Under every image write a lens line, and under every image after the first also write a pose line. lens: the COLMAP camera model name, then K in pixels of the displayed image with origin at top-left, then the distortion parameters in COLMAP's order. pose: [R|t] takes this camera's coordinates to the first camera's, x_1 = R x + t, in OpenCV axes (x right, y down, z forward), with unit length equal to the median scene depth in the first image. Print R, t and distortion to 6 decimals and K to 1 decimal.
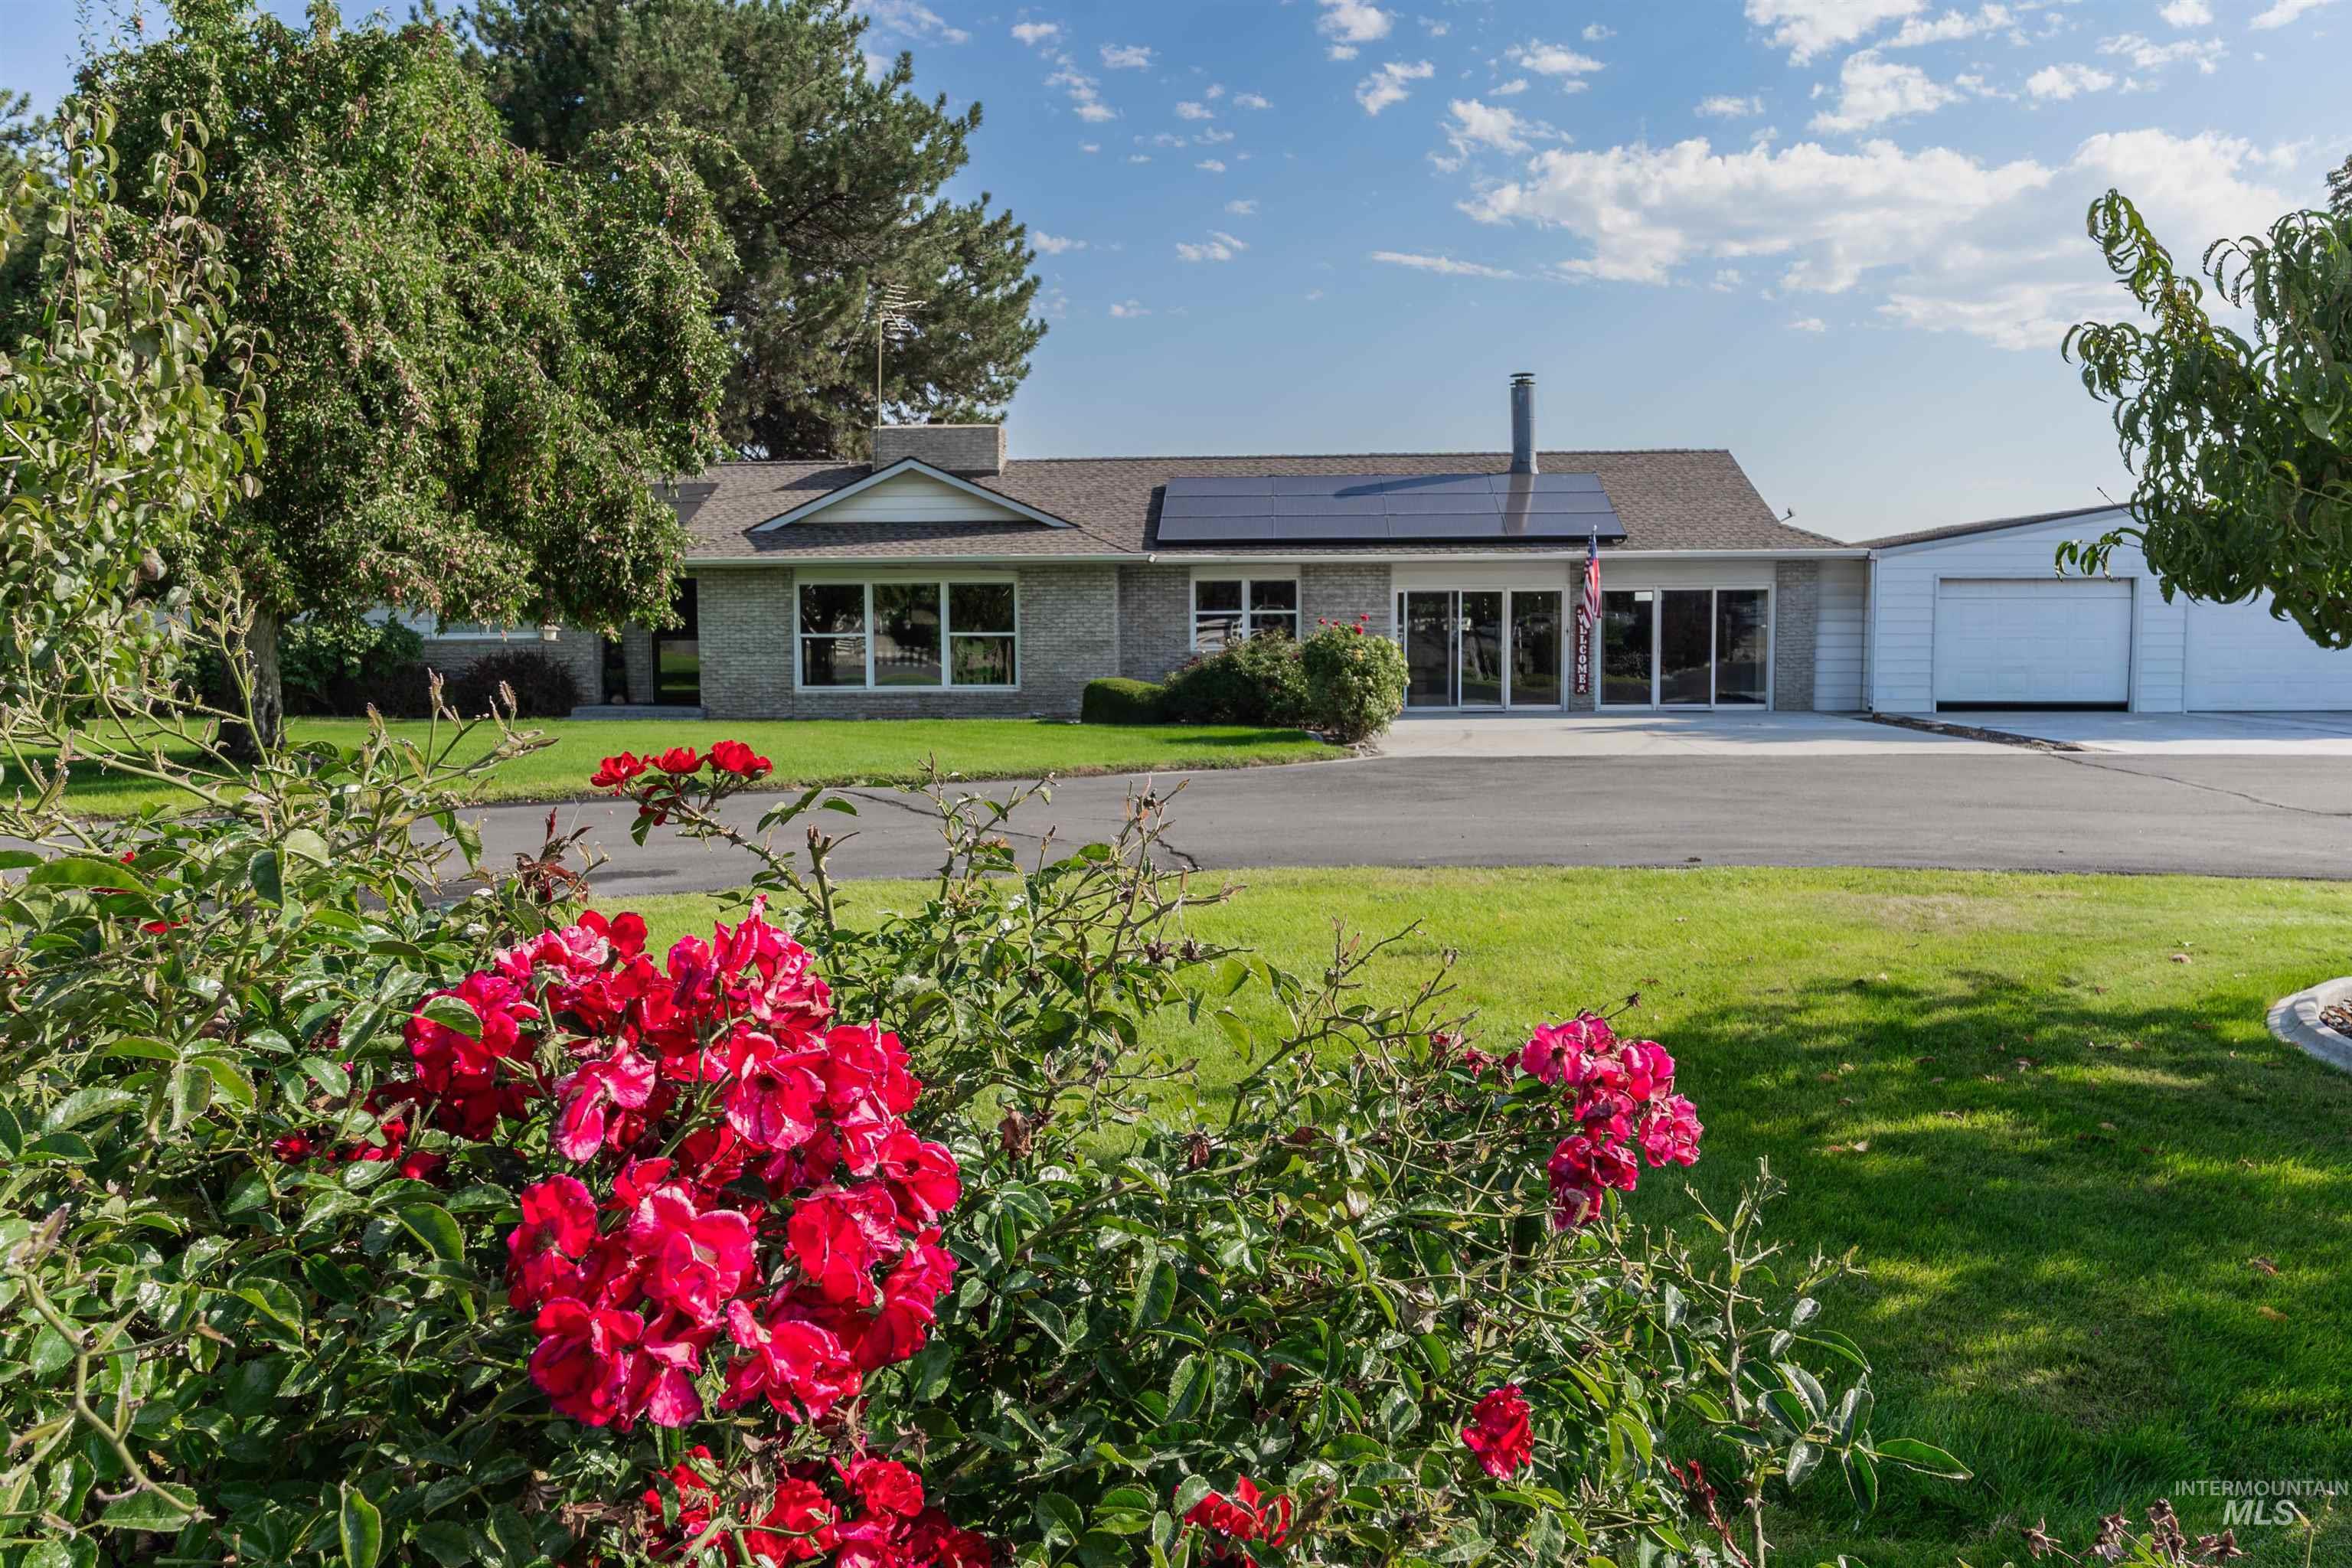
lens RADIAL K [[1763.1, 0, 1175.6], [0, 1763.1, 783.7], [0, 0, 1]] dist [-0.006360, -0.000822]
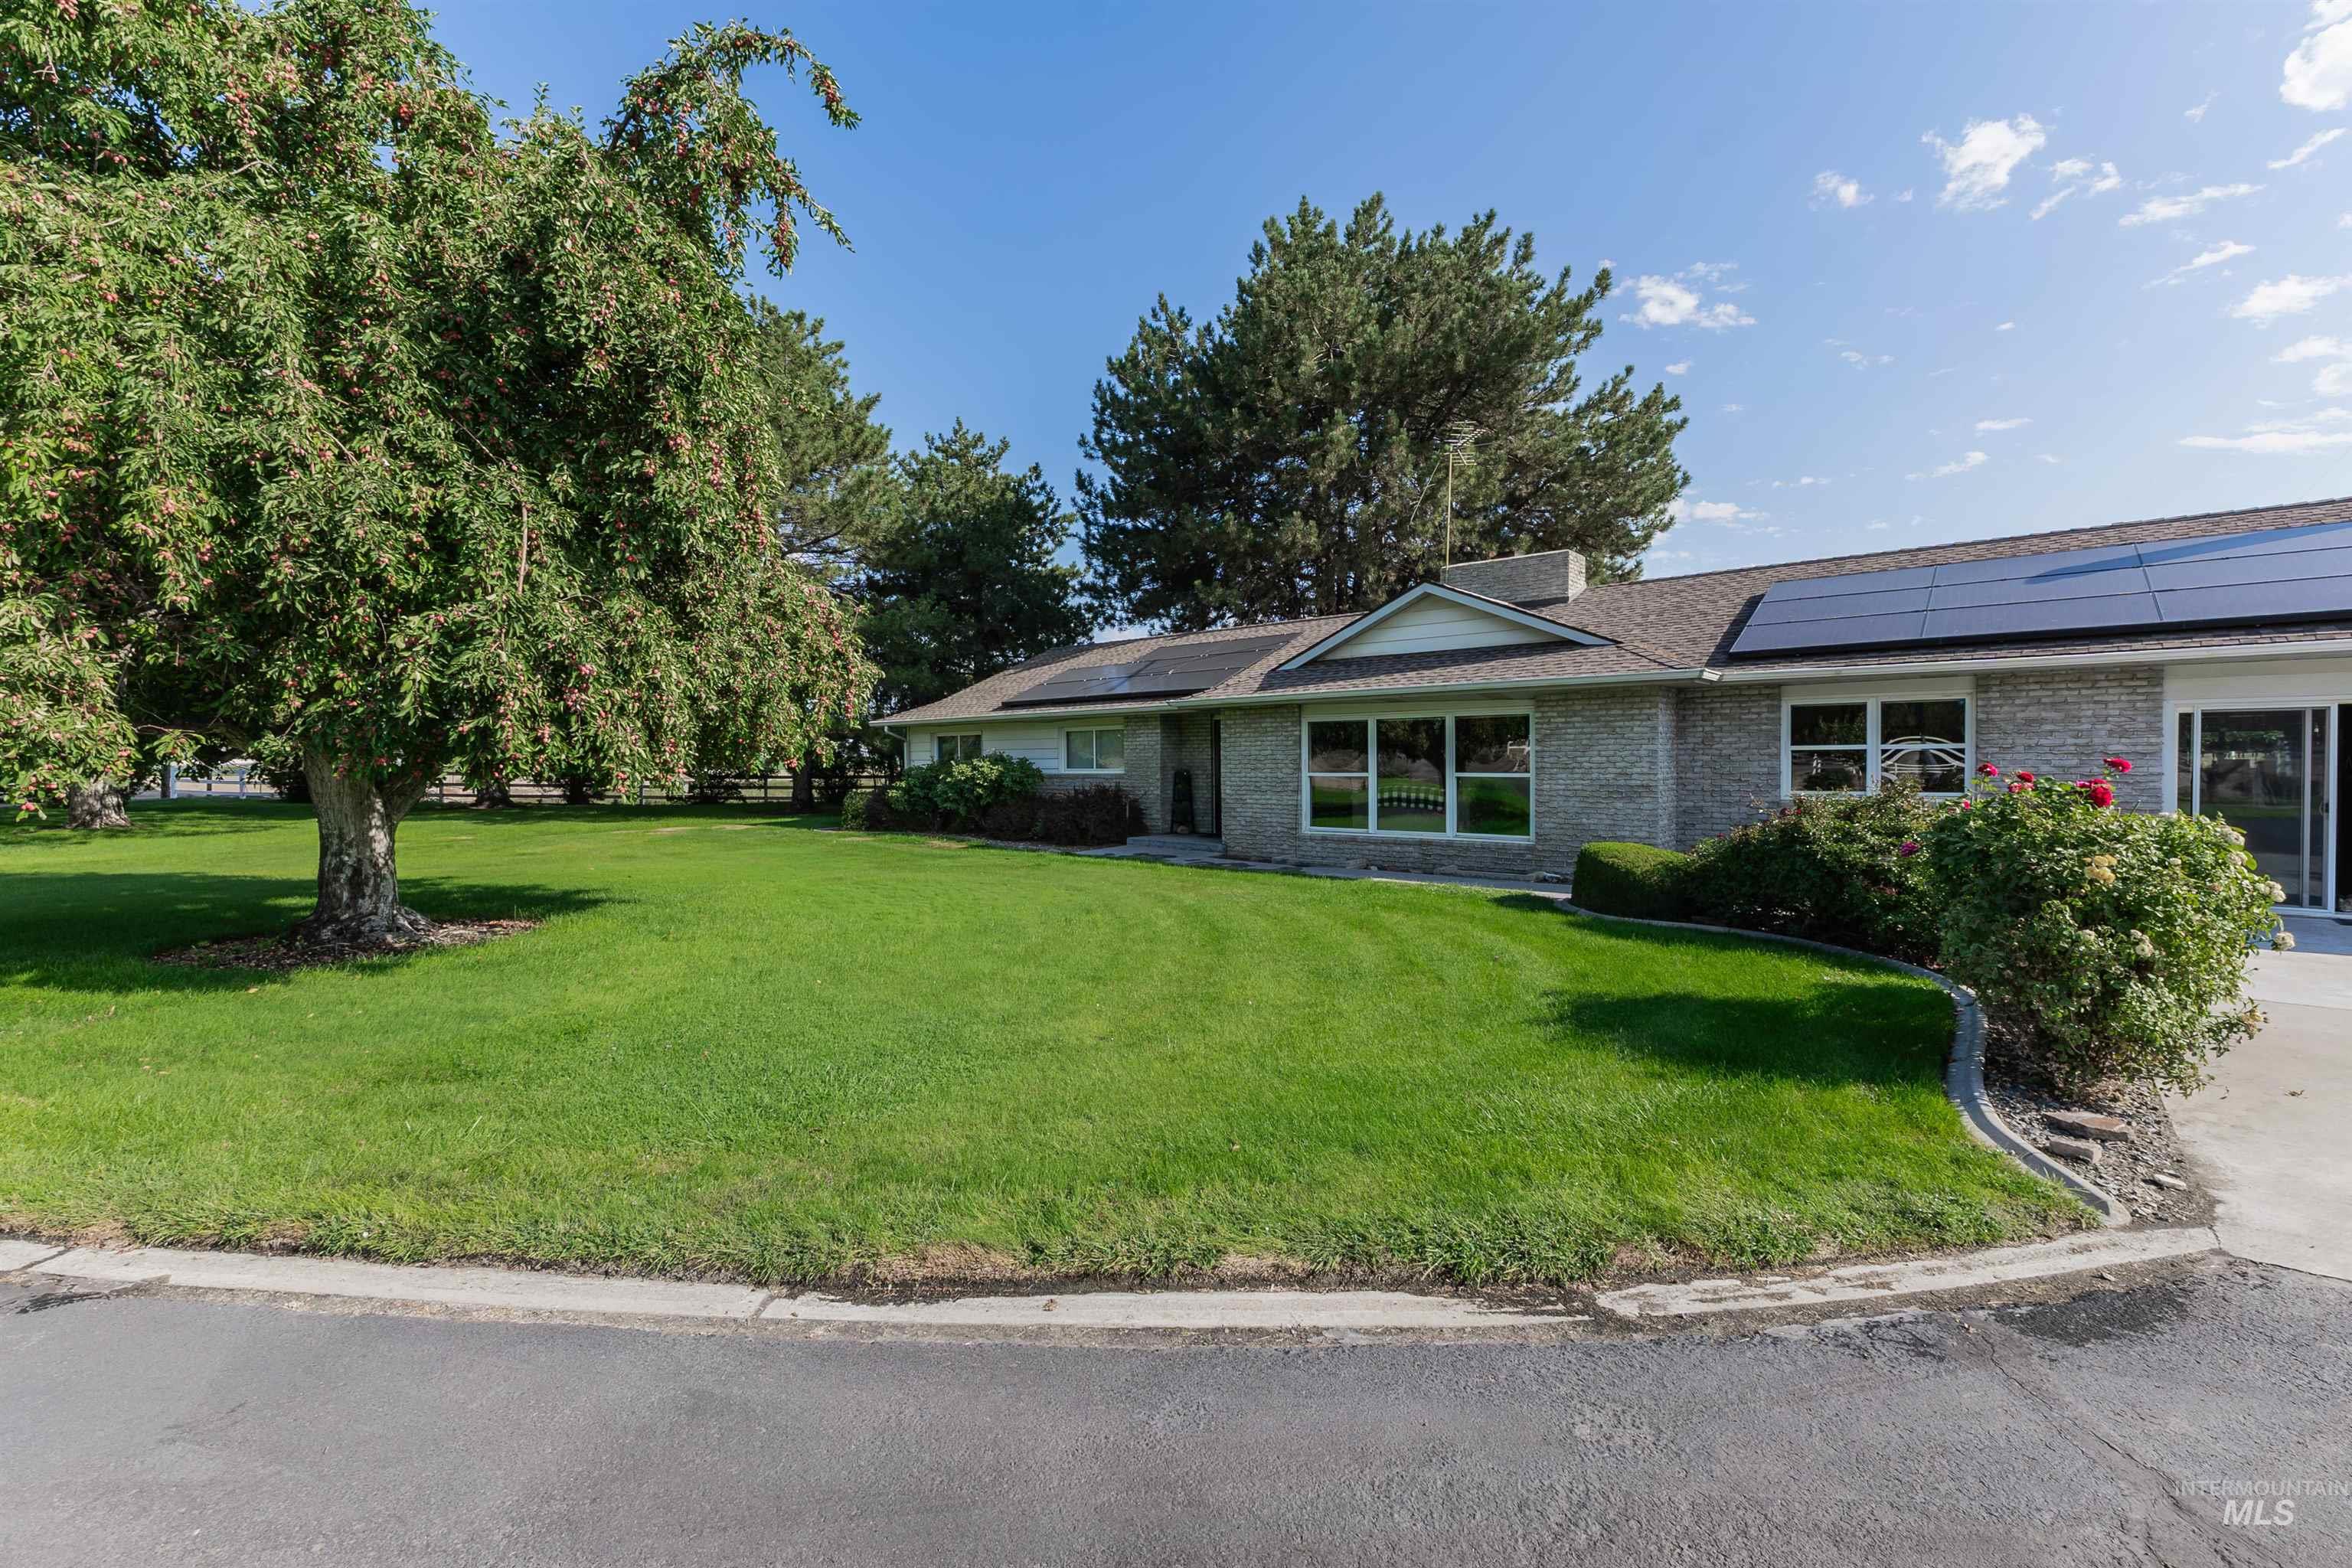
lens RADIAL K [[987.4, 0, 1177.9], [0, 987.4, 778.0], [0, 0, 1]] dist [0.002259, 0.000097]
pose [[0.802779, 0.011458, -0.596166, 0.052420], [-0.050908, 0.997482, -0.049379, -0.051573], [0.594099, 0.069990, 0.801341, 0.522840]]
